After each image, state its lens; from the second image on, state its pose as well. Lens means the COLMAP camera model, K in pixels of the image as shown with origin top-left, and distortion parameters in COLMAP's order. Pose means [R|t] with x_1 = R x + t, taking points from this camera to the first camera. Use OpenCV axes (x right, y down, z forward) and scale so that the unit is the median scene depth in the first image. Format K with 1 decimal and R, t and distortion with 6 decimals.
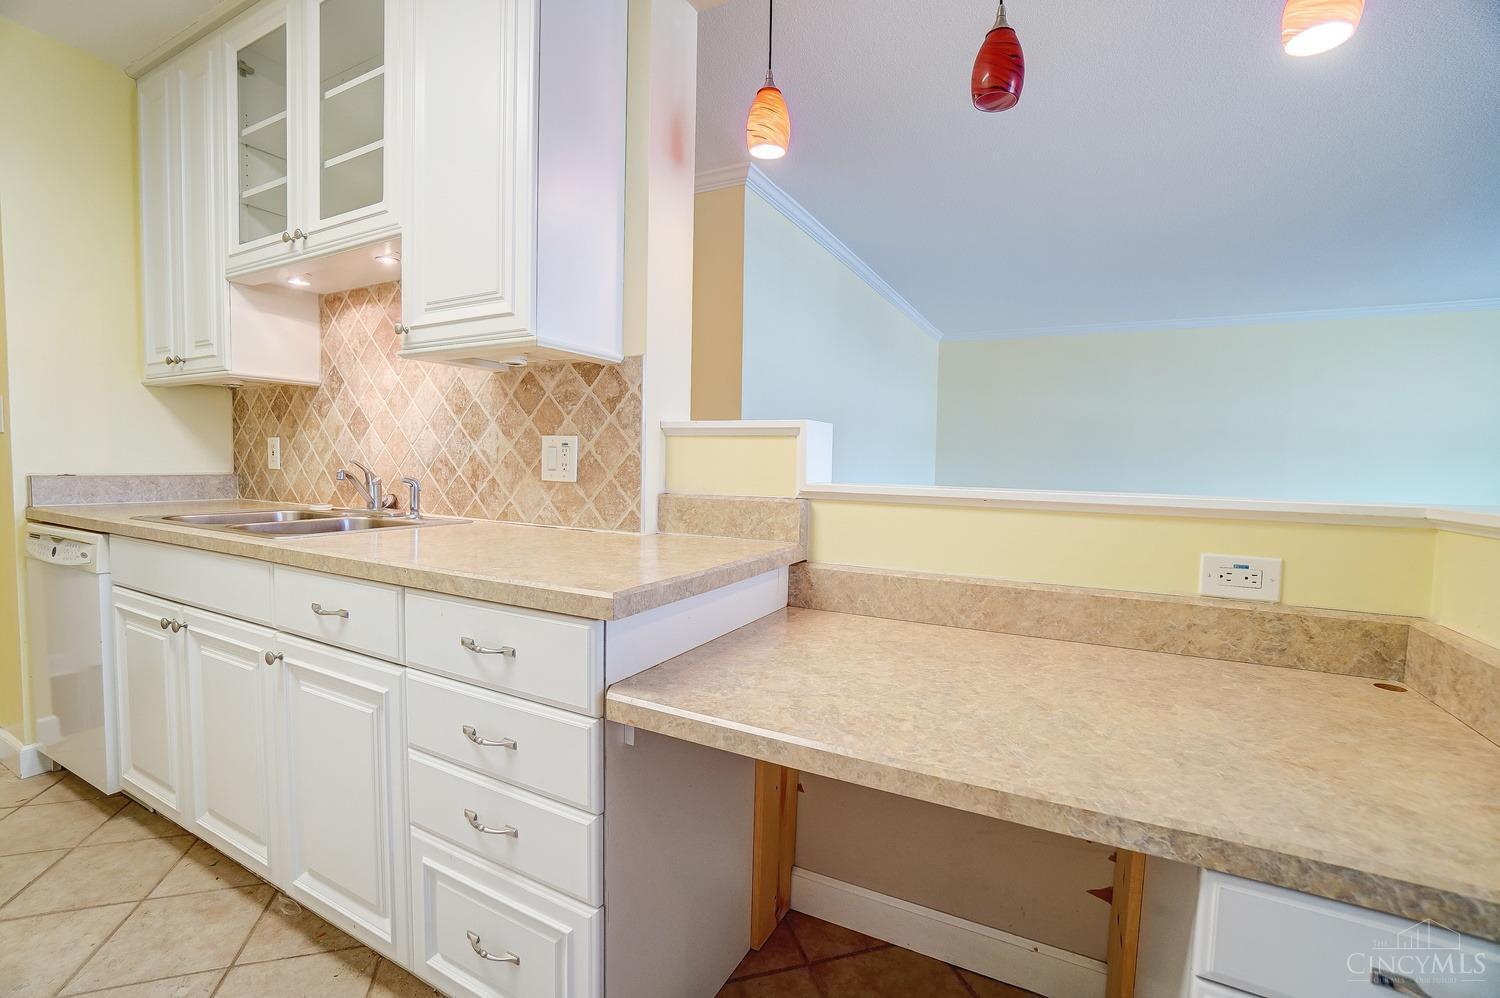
lens RADIAL K [[663.0, 0, 728.1], [0, 663.0, 500.1], [0, 0, 1]] dist [-0.023089, 0.005665]
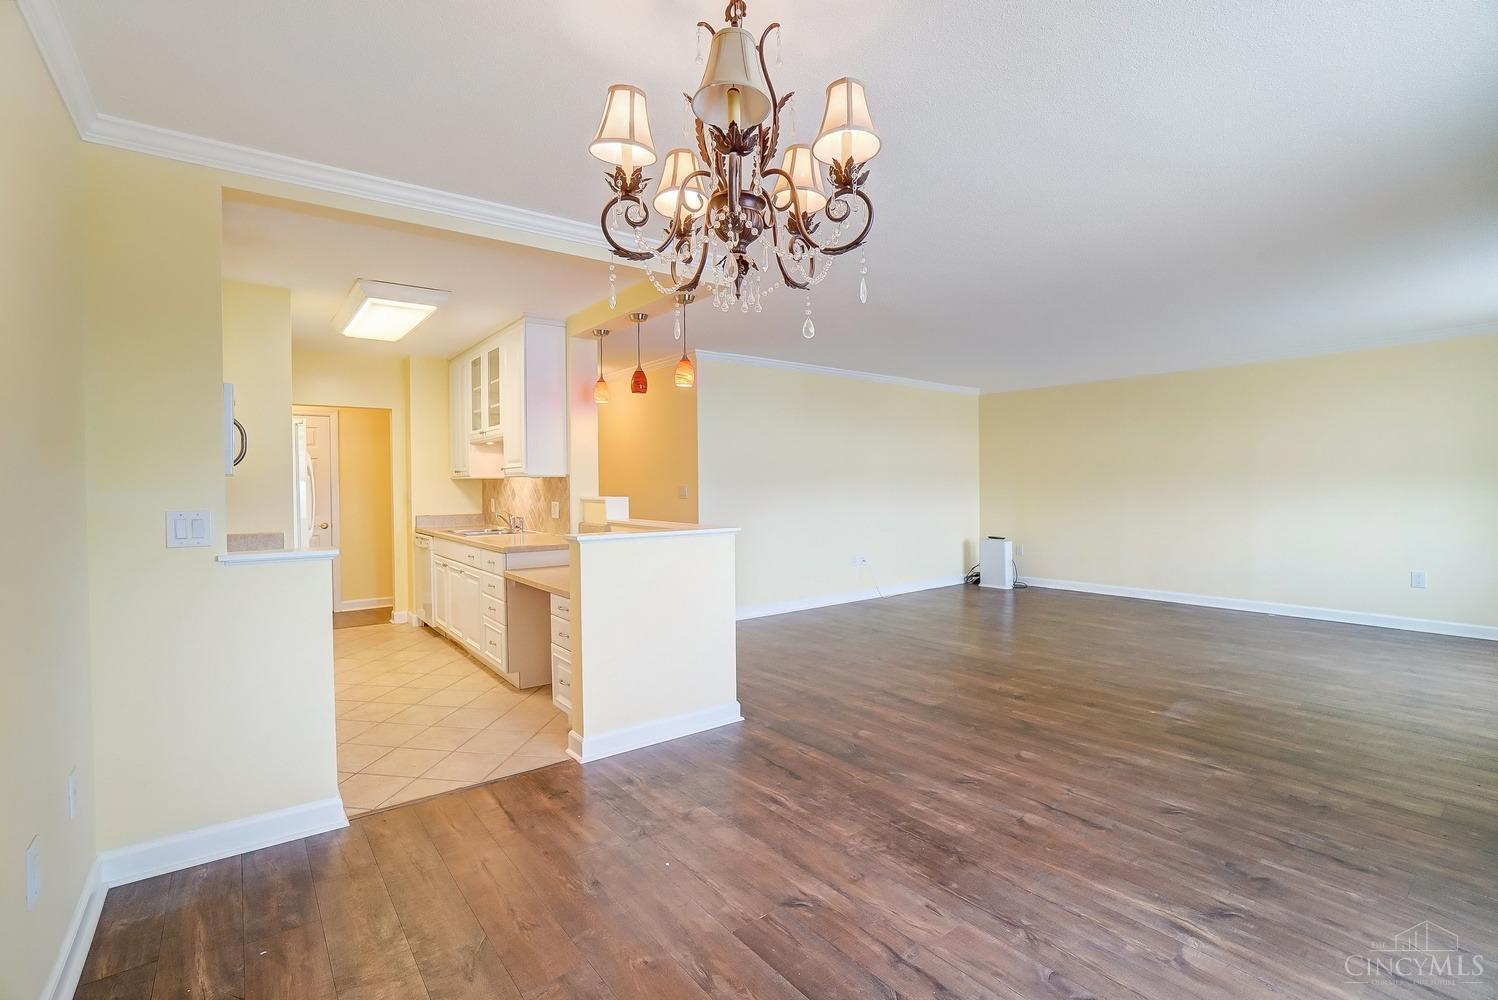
lens RADIAL K [[662.1, 0, 727.1], [0, 662.1, 501.1], [0, 0, 1]] dist [-0.023089, 0.005665]
pose [[0.913711, -0.014761, -0.406096, 1.438609], [-0.000044, 0.999336, -0.036424, 0.000052], [0.406364, 0.033299, 0.913104, -1.161147]]
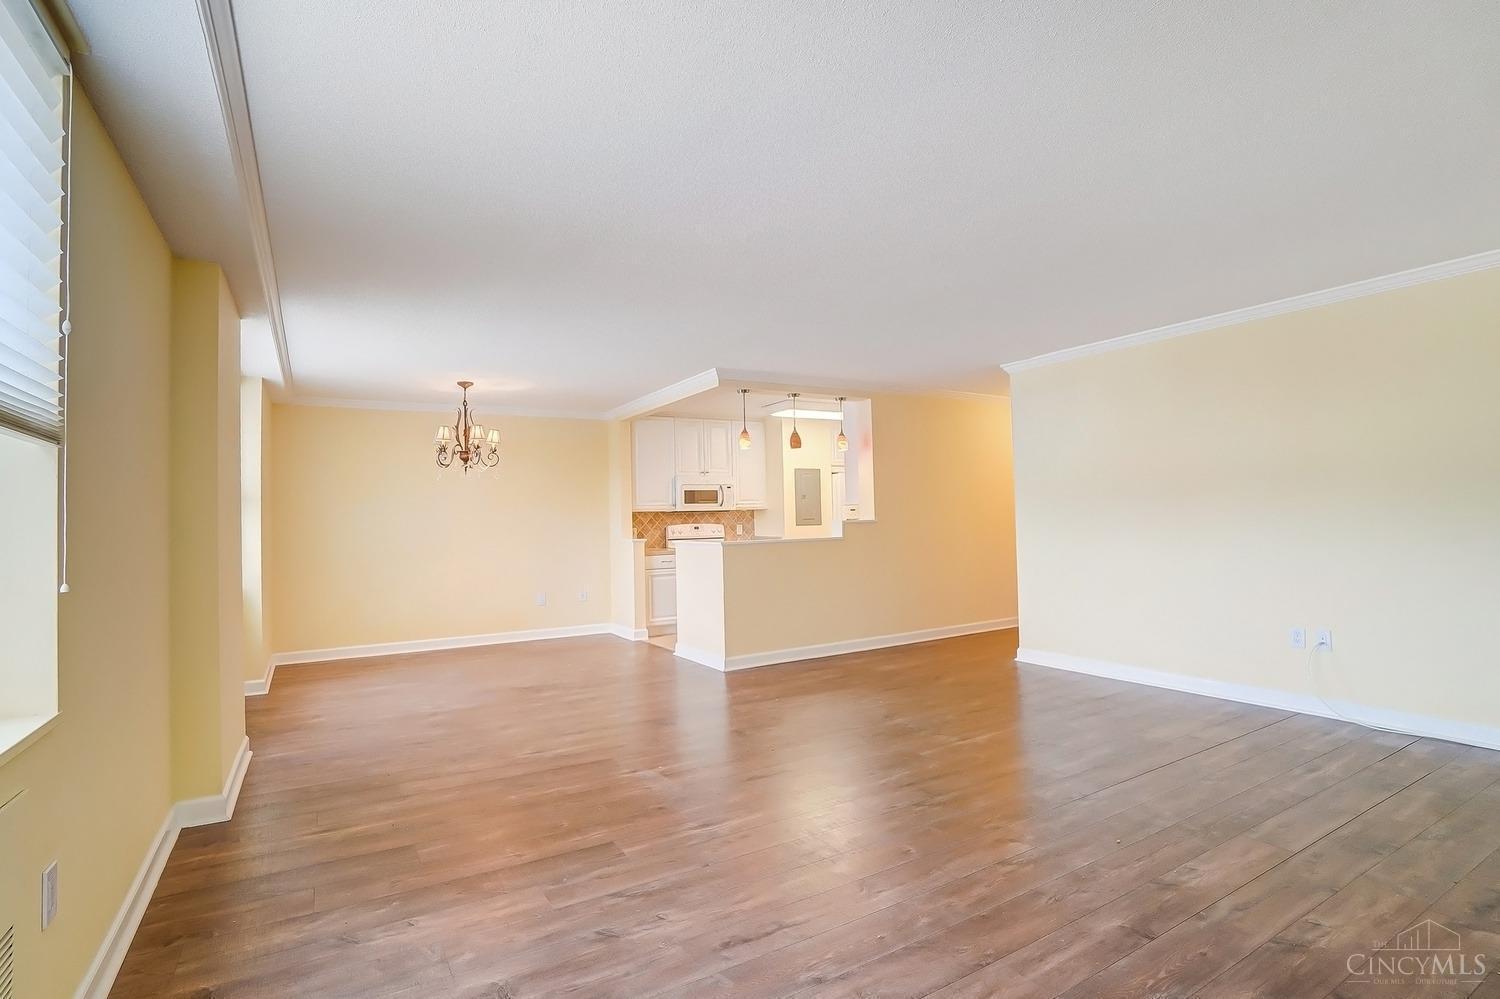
lens RADIAL K [[719.8, 0, 750.0], [0, 719.8, 499.5], [0, 0, 1]] dist [-0.000973, 0.000022]
pose [[-0.491441, -0.028045, -0.870459, 3.303284], [-0.037474, 0.999237, -0.011037, -0.149334], [0.870104, 0.027196, -0.492117, 2.147407]]
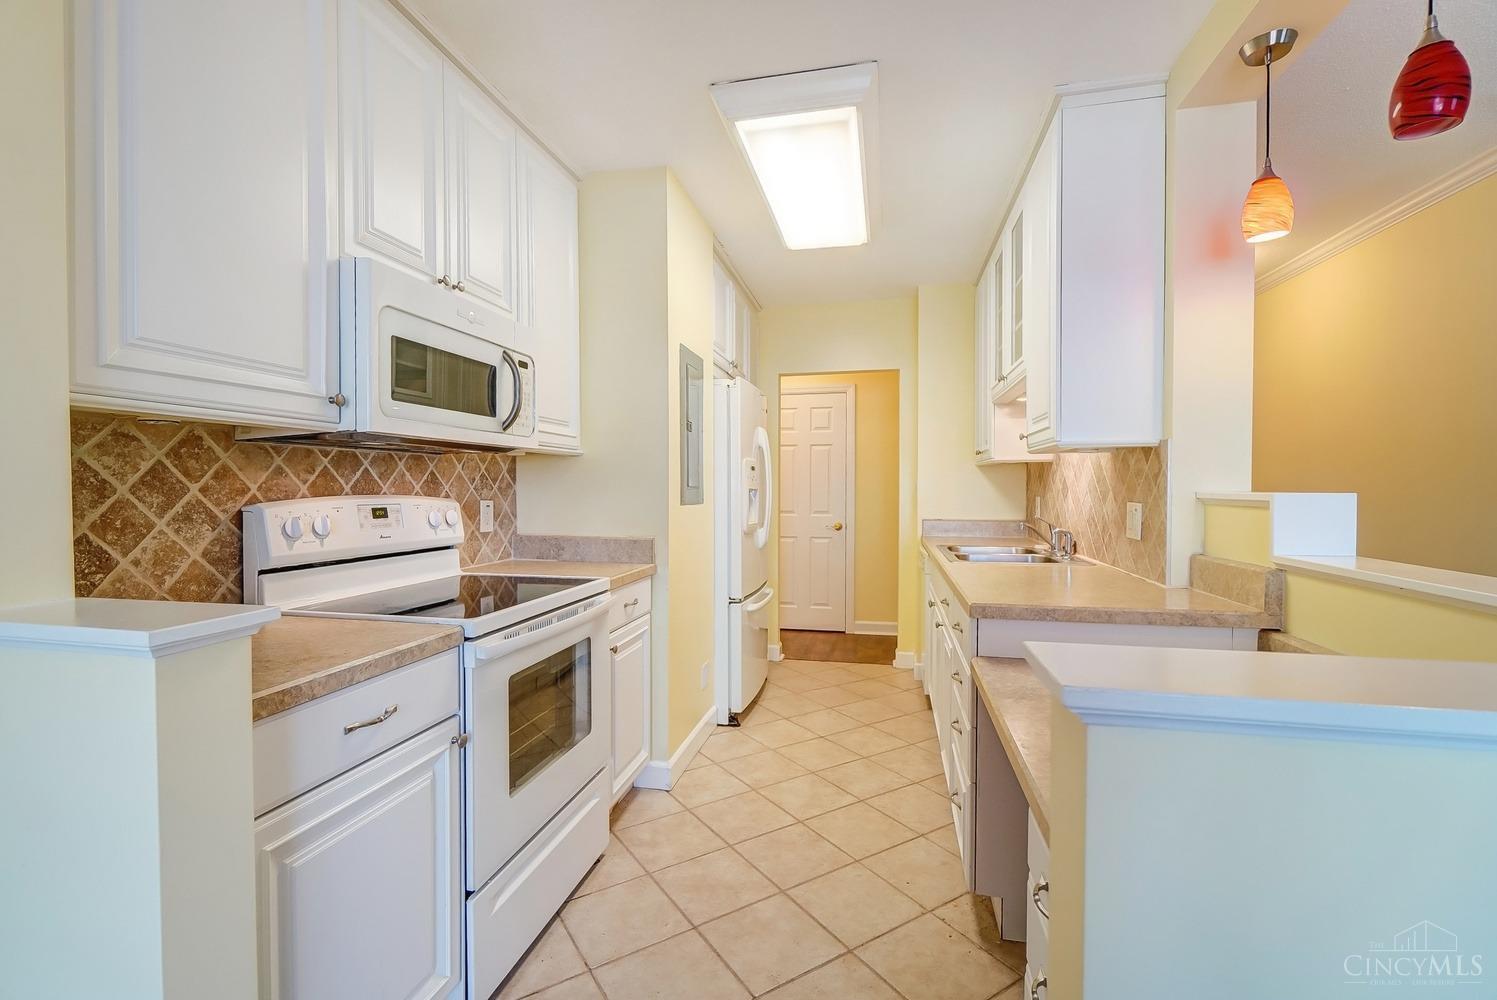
lens RADIAL K [[661.6, 0, 726.6], [0, 661.6, 501.1], [0, 0, 1]] dist [-0.023089, 0.005665]
pose [[0.275395, 0.001403, -0.961330, 0.694668], [-0.051026, 0.998611, -0.013160, -0.041766], [0.959976, 0.052677, 0.275084, -0.087603]]
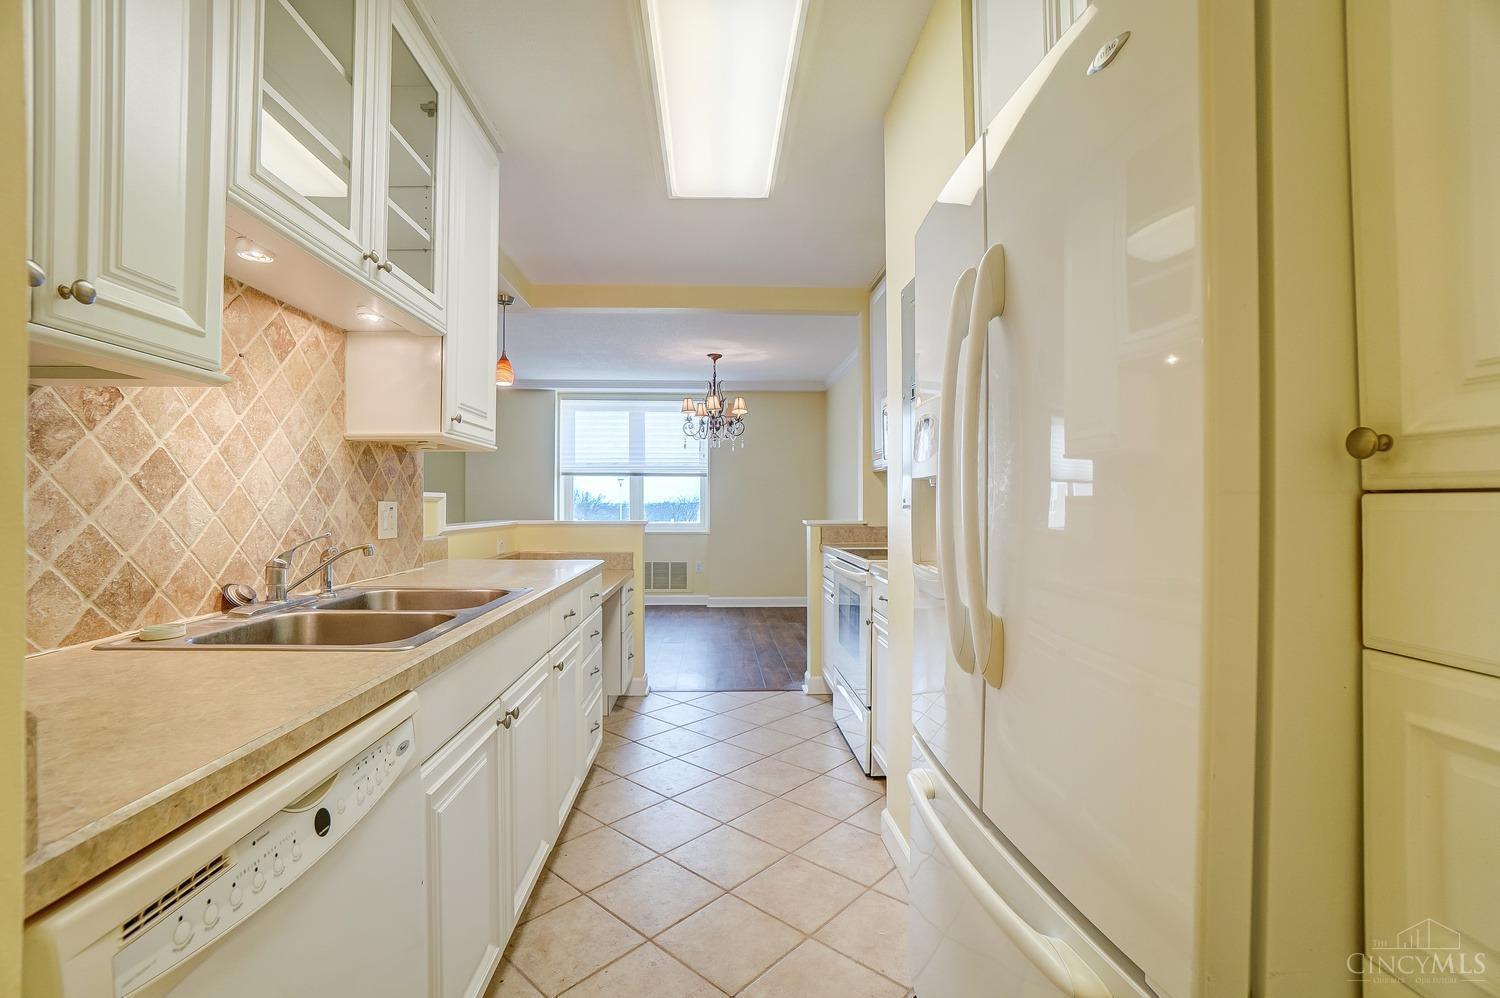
lens RADIAL K [[663.0, 0, 728.1], [0, 663.0, 500.1], [0, 0, 1]] dist [-0.023089, 0.005665]
pose [[-0.515188, -0.012686, 0.856983, -1.542315], [0.043588, 0.998209, 0.040980, -0.115703], [-0.855968, 0.058467, -0.513712, 1.025878]]
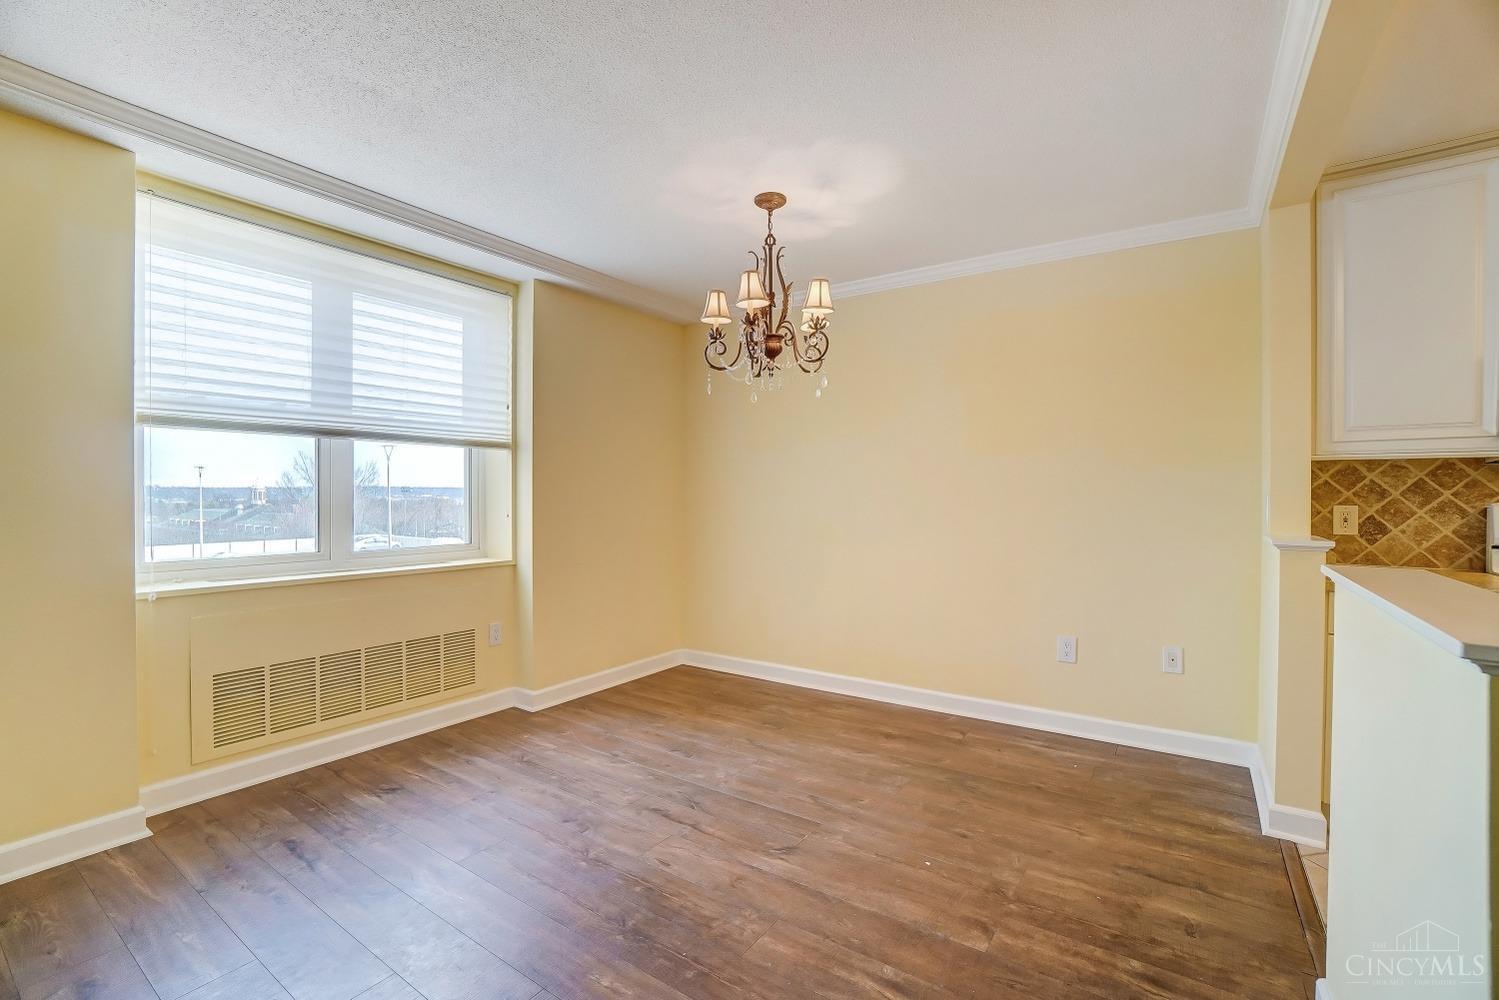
lens RADIAL K [[662.5, 0, 727.6], [0, 662.5, 501.1], [0, 0, 1]] dist [-0.023089, 0.005665]
pose [[-0.994378, -0.022105, 0.103555, 1.098499], [-0.015128, 0.997592, 0.067680, -0.085827], [-0.104801, 0.065733, -0.992318, 0.975553]]
